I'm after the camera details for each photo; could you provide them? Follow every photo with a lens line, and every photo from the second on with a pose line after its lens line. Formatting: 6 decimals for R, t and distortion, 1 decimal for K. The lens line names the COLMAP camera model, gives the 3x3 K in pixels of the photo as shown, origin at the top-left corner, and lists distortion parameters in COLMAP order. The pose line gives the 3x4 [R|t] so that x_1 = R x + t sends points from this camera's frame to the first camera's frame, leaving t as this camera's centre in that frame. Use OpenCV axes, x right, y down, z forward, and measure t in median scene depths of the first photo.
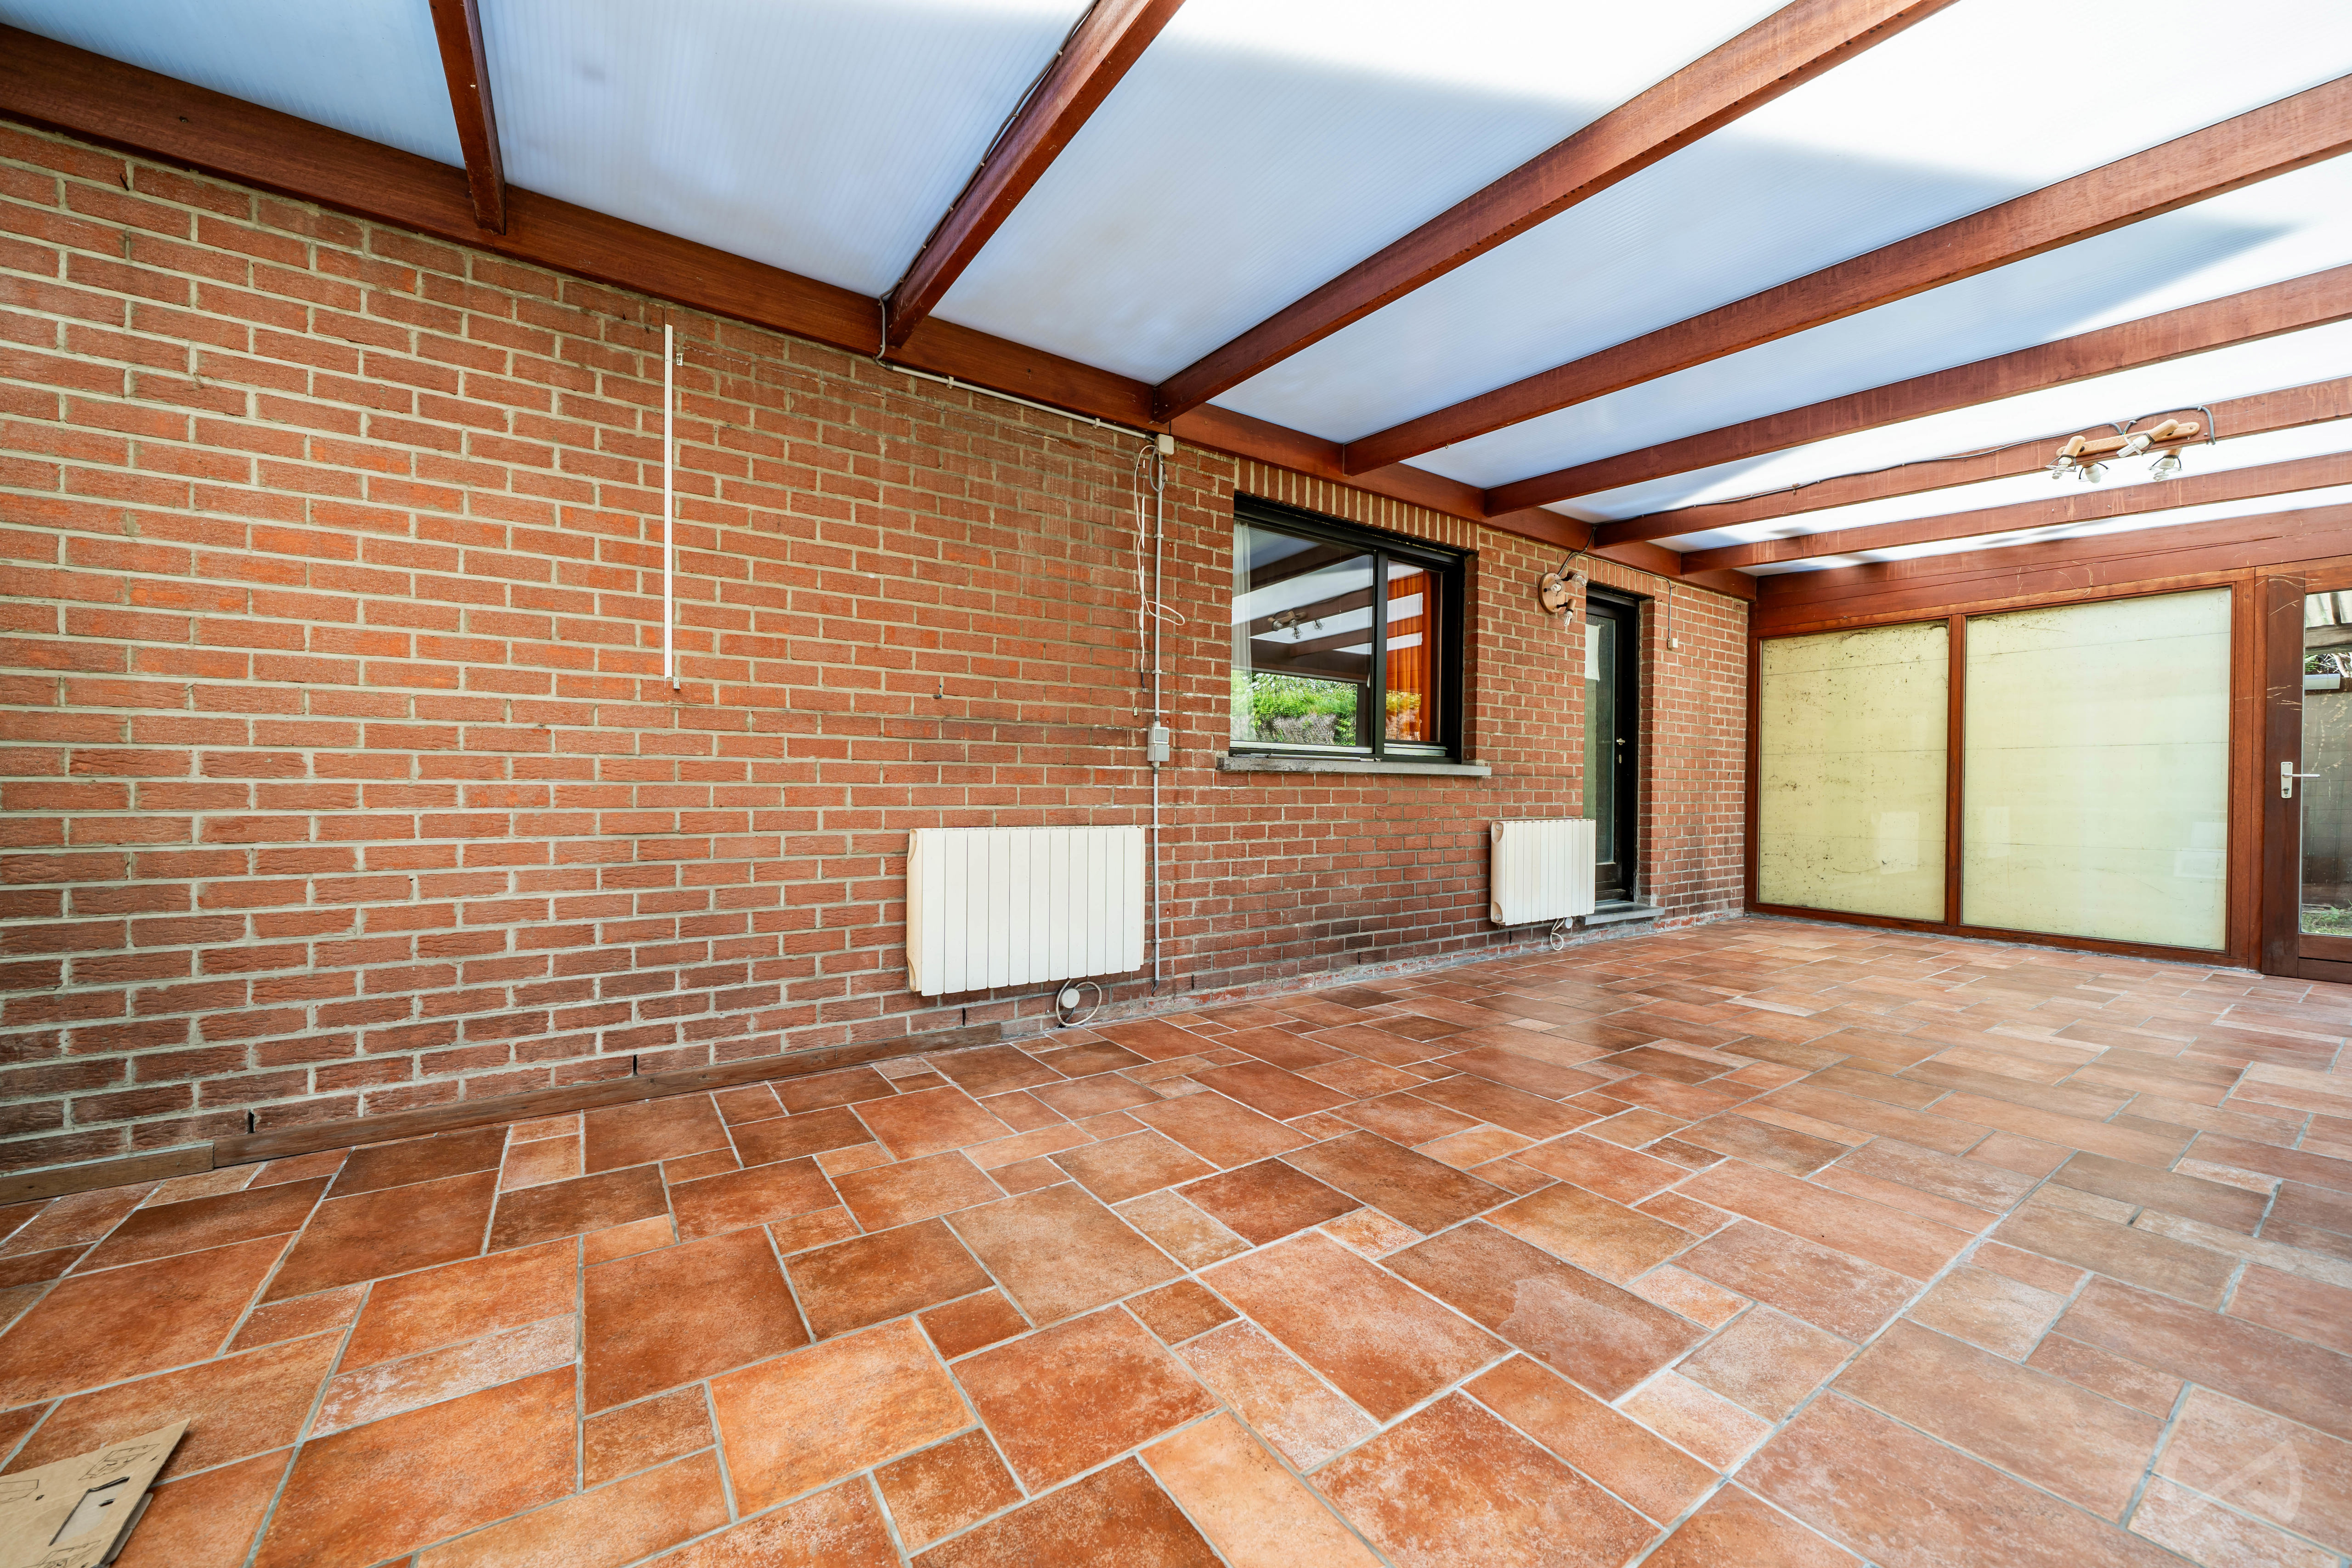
lens RADIAL K [[877.9, 0, 1174.9], [0, 877.9, 790.1], [0, 0, 1]] dist [-0.000589, 0.000012]
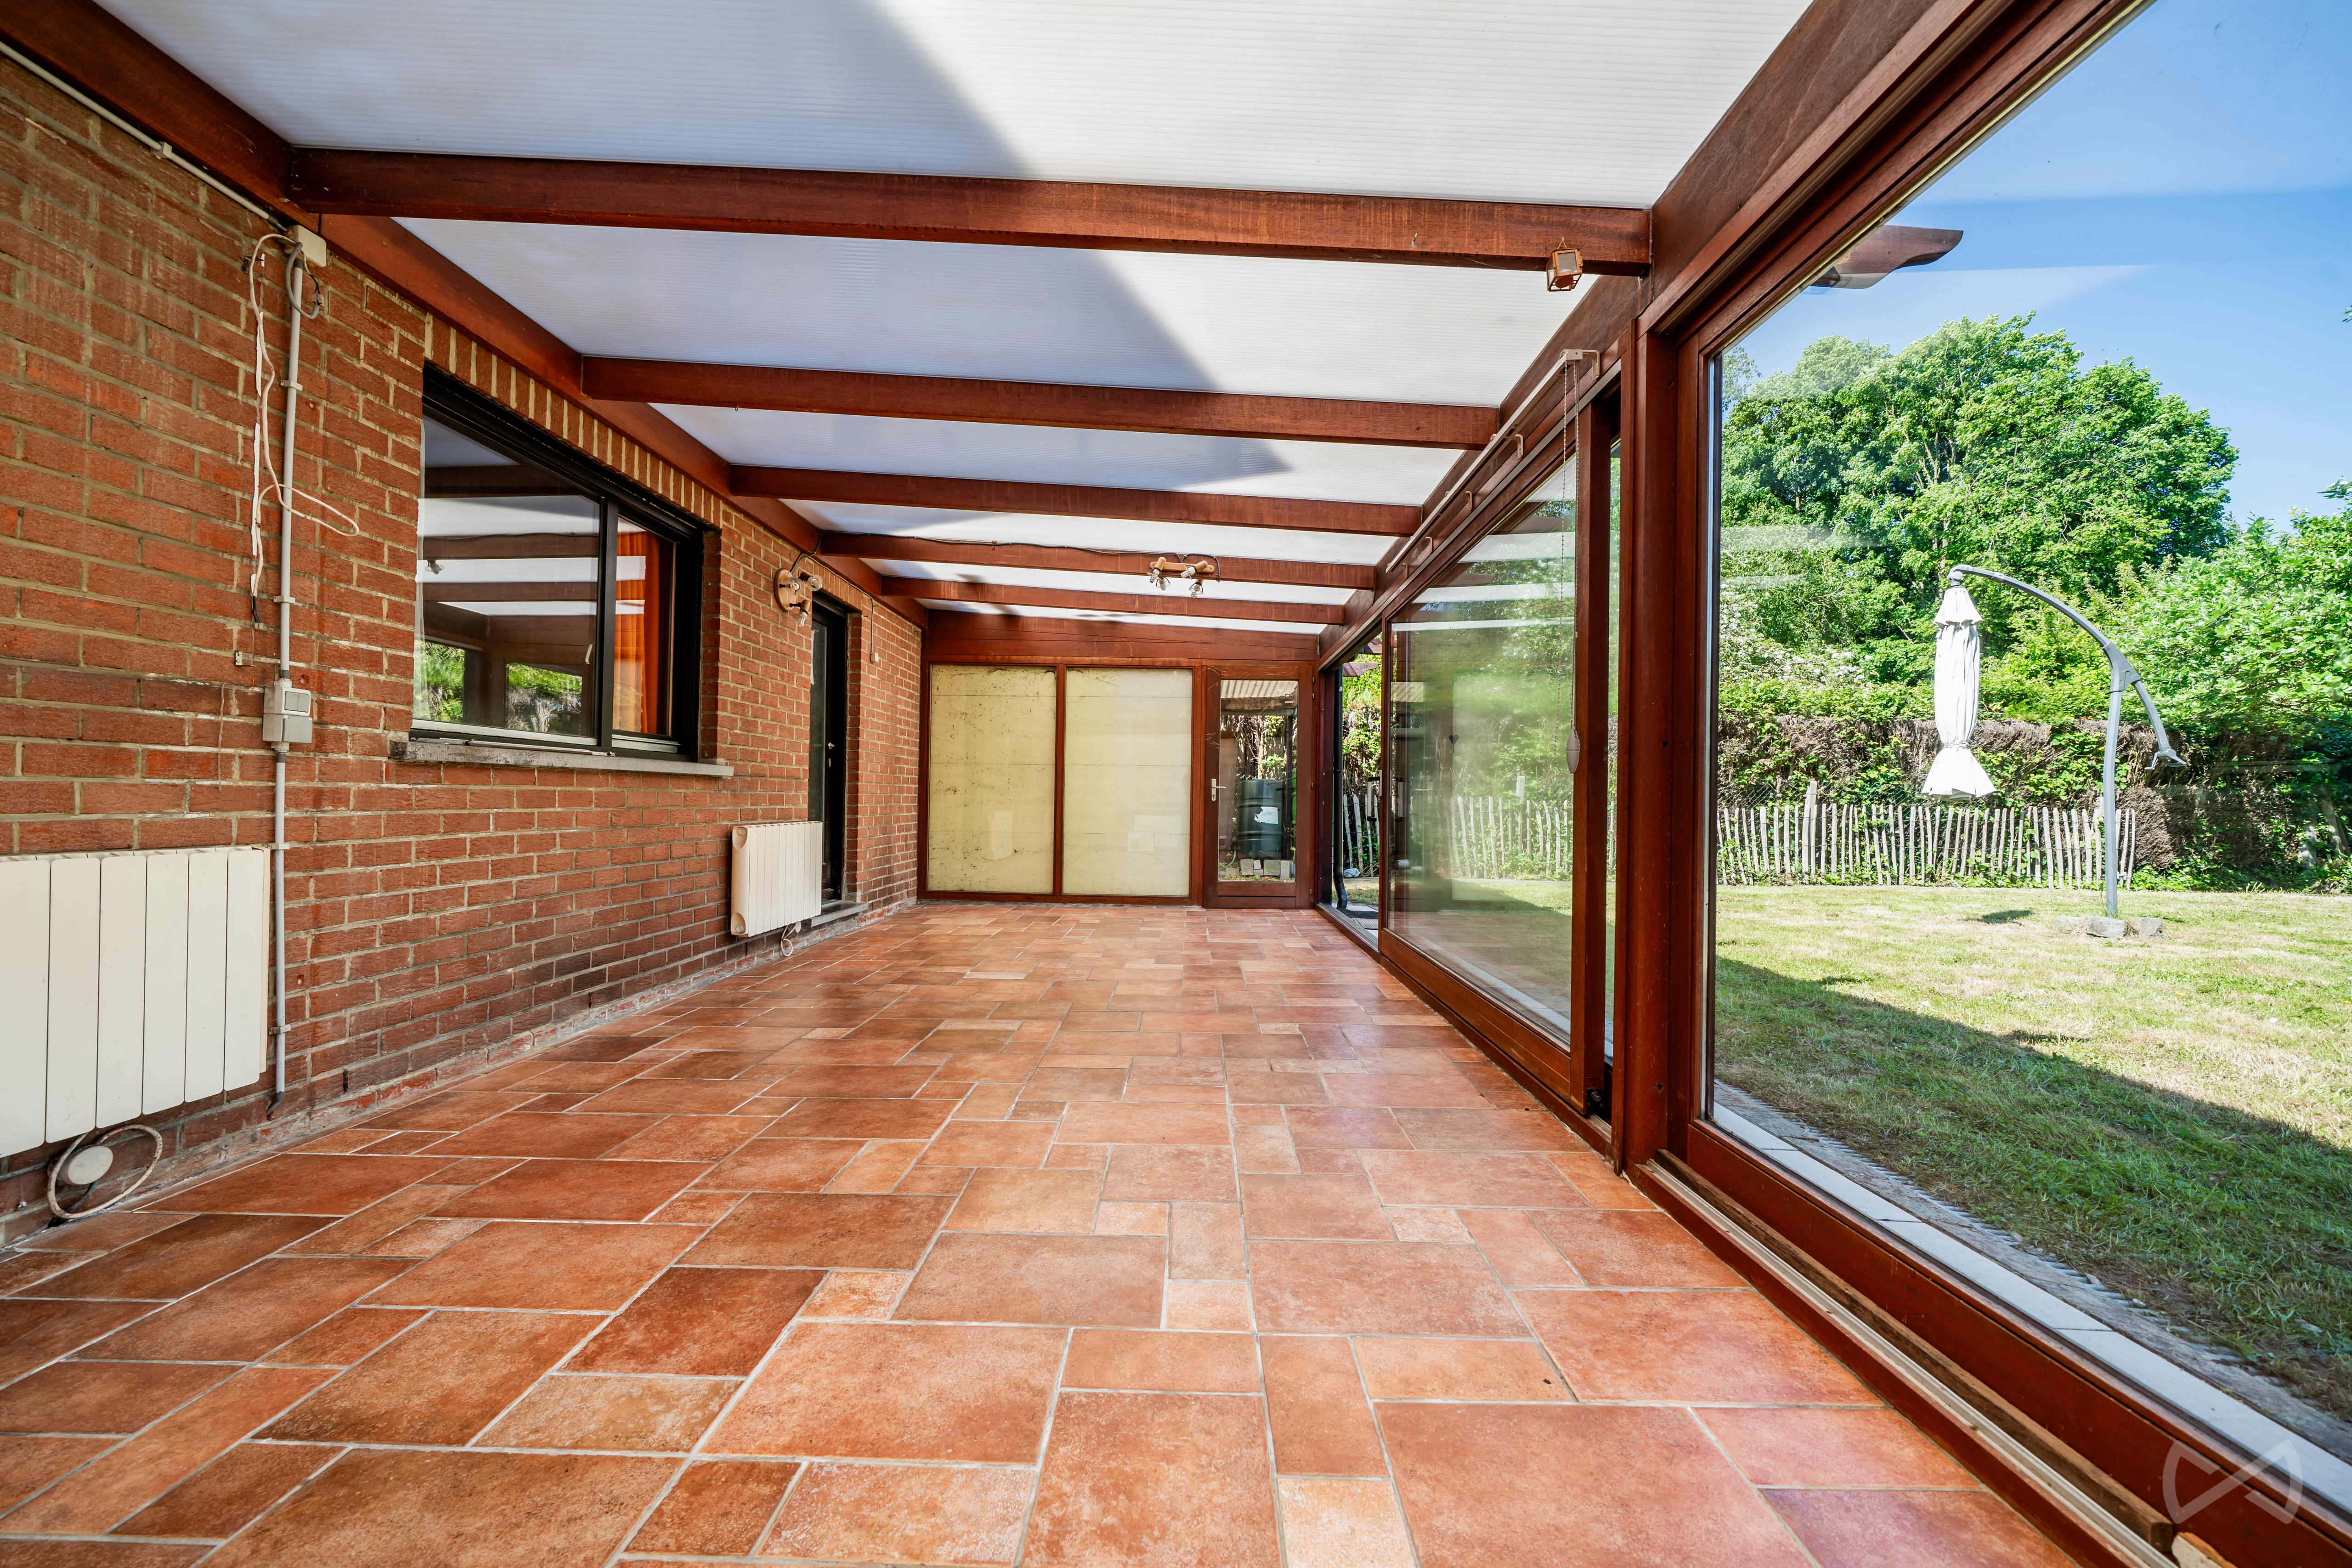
lens RADIAL K [[877.9, 0, 1174.9], [0, 877.9, 789.9], [0, 0, 1]] dist [-0.000589, 0.000012]
pose [[0.579556, 0.009710, 0.814875, -0.162550], [-0.007876, 0.999949, -0.006313, -0.000073], [-0.814894, -0.002759, 0.579603, 0.118371]]
